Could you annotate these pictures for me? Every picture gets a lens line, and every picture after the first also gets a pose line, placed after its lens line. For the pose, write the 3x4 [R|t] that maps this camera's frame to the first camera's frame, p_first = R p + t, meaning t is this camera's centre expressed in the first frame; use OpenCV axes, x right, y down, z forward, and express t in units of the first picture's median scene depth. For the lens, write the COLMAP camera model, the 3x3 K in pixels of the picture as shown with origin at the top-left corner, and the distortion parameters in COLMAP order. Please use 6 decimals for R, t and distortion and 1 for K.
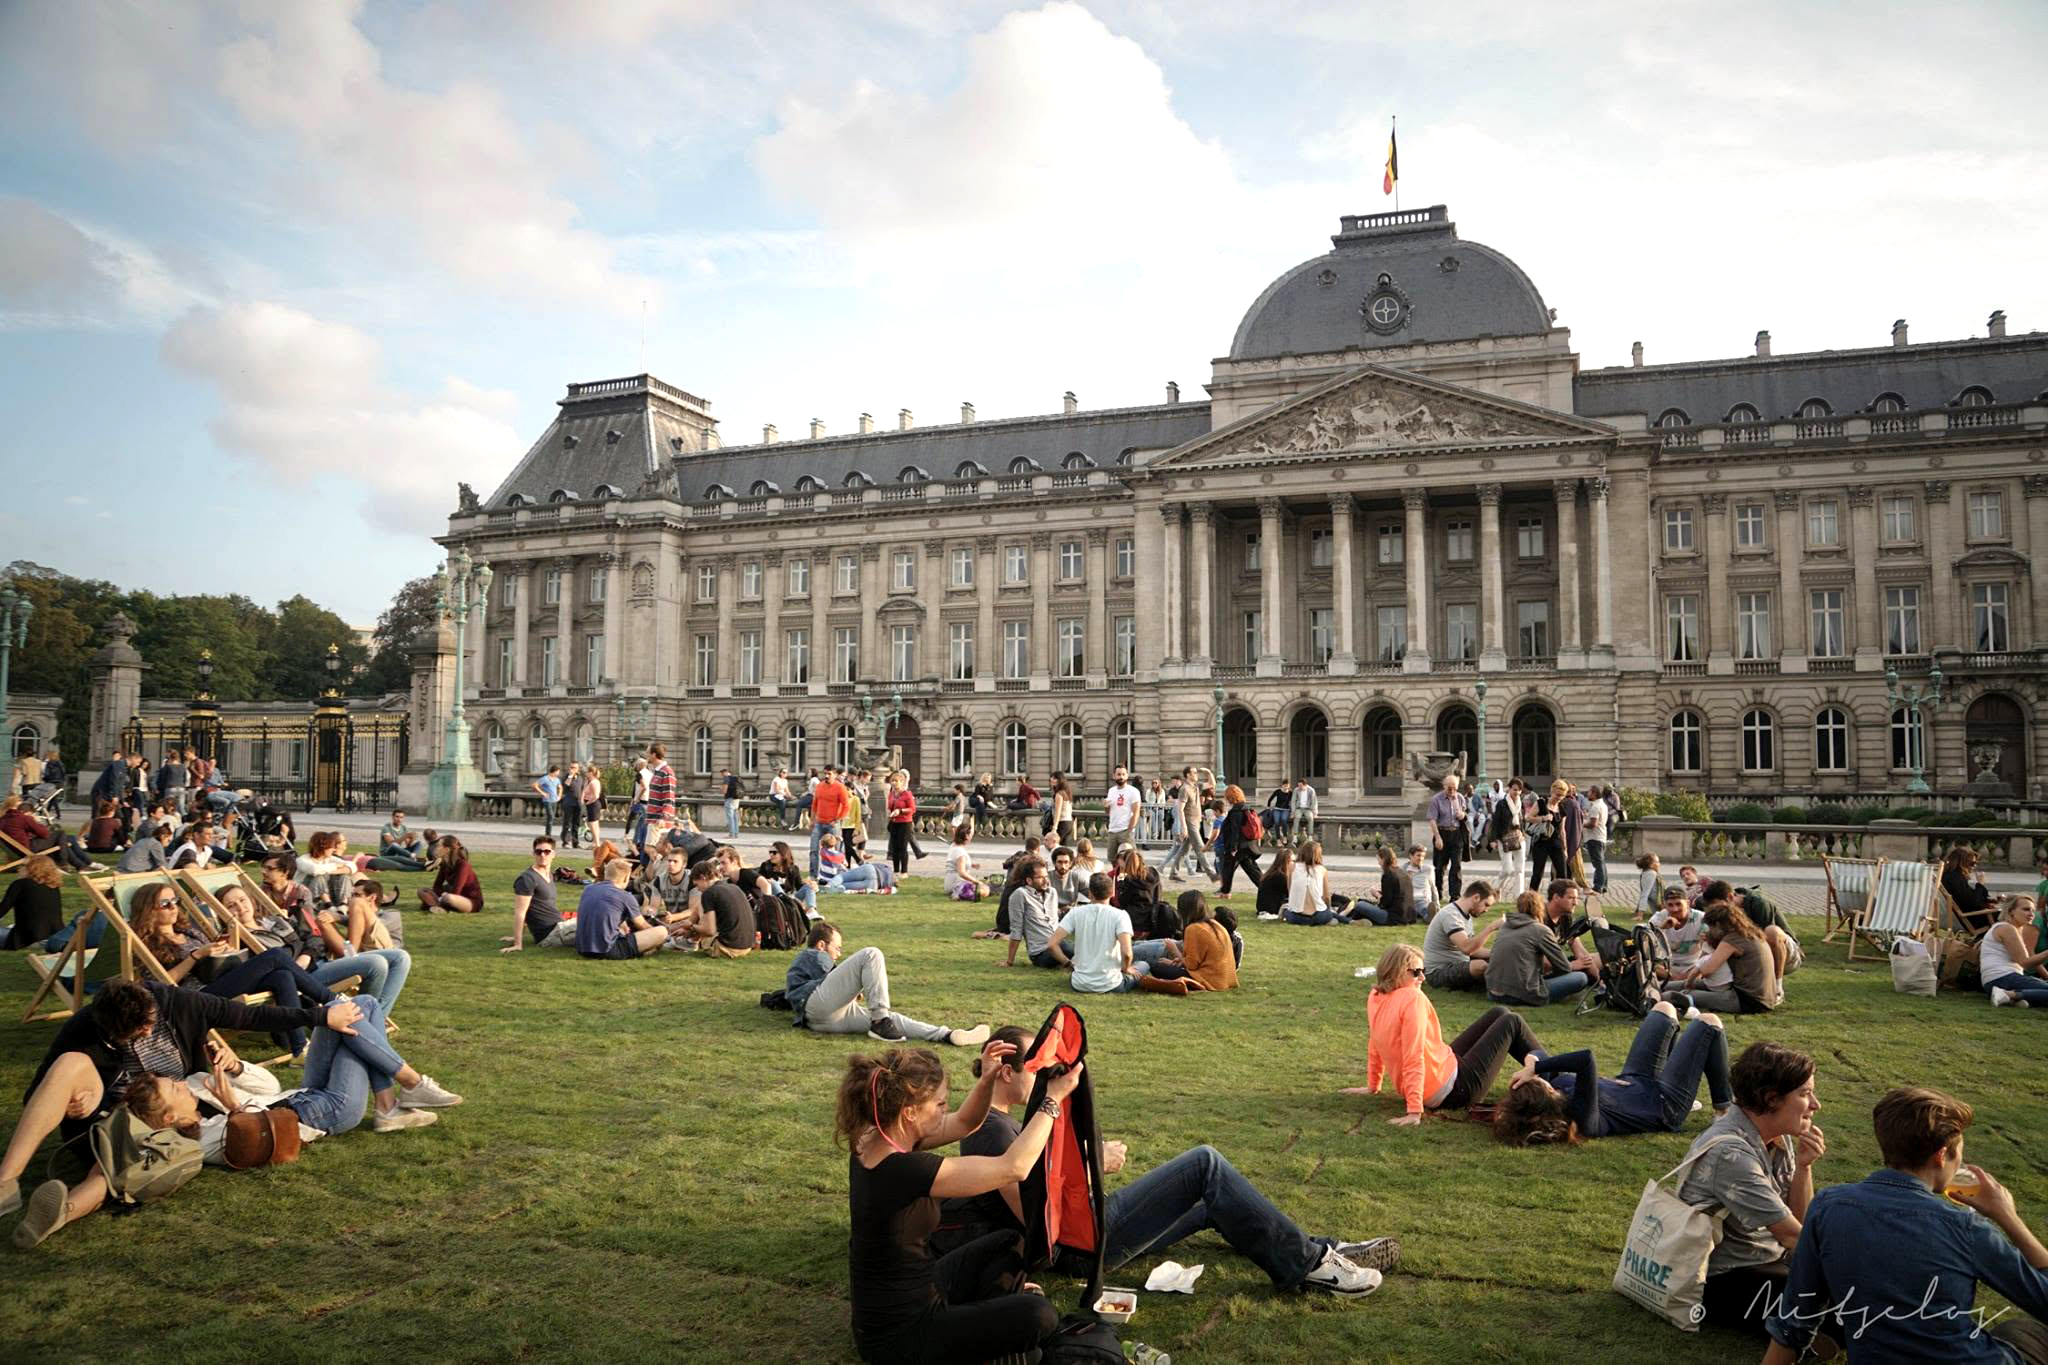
lens RADIAL K [[1479.3, 0, 1022.9], [0, 1479.3, 680.6], [0, 0, 1]] dist [-0.044686, -0.000509]
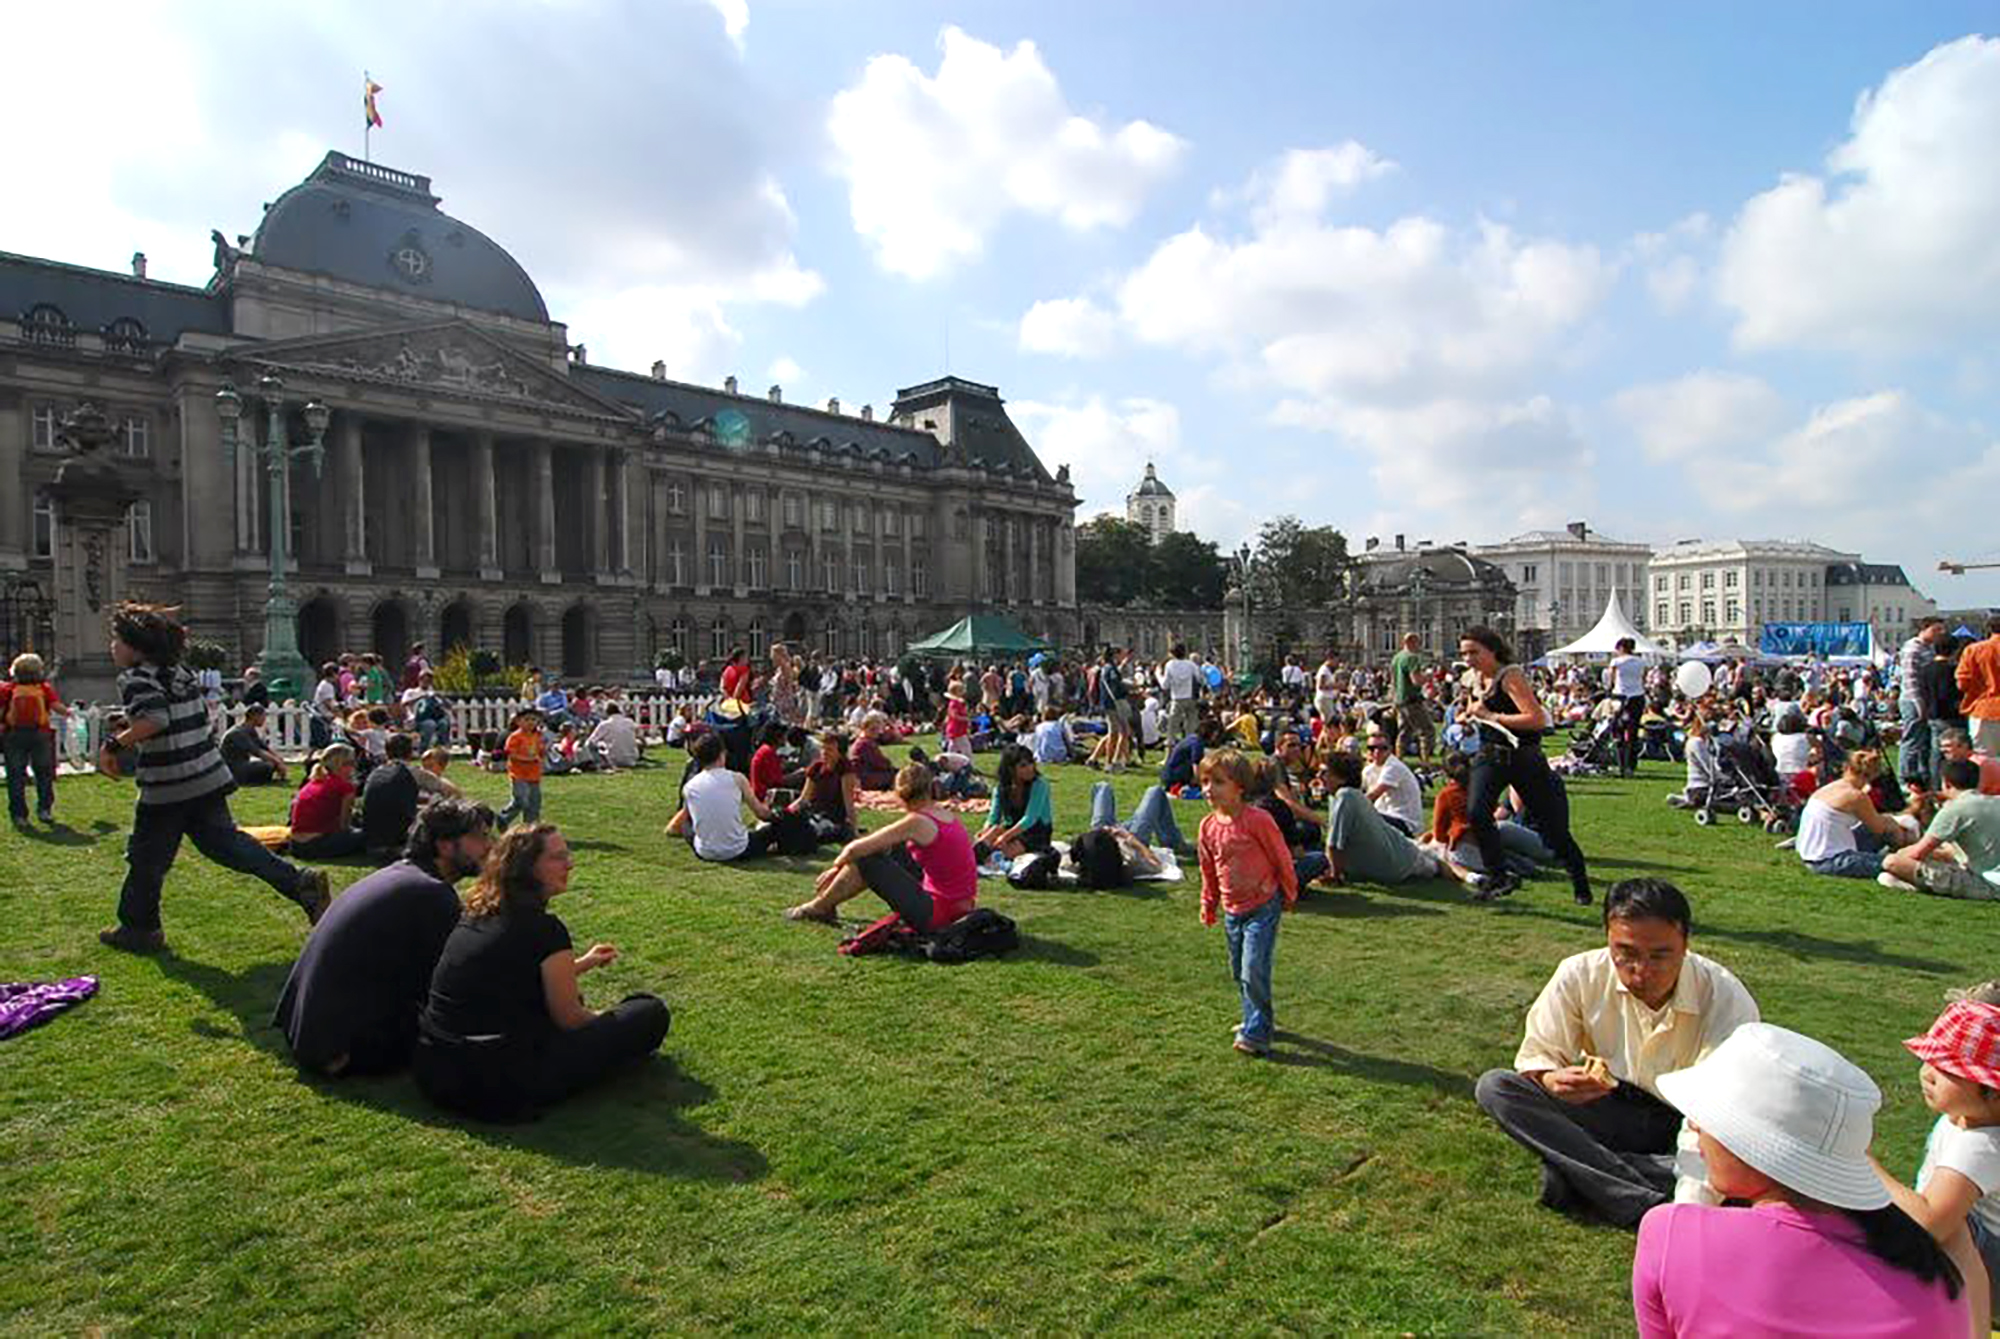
lens RADIAL K [[1444.6, 0, 996.1], [0, 1444.6, 671.1], [0, 0, 1]] dist [-0.044686, -0.000509]
pose [[0.248662, -0.010888, 0.968529, -0.708711], [-0.049634, 0.998480, 0.023968, 0.018038], [-0.967318, -0.054032, 0.247744, 0.260148]]
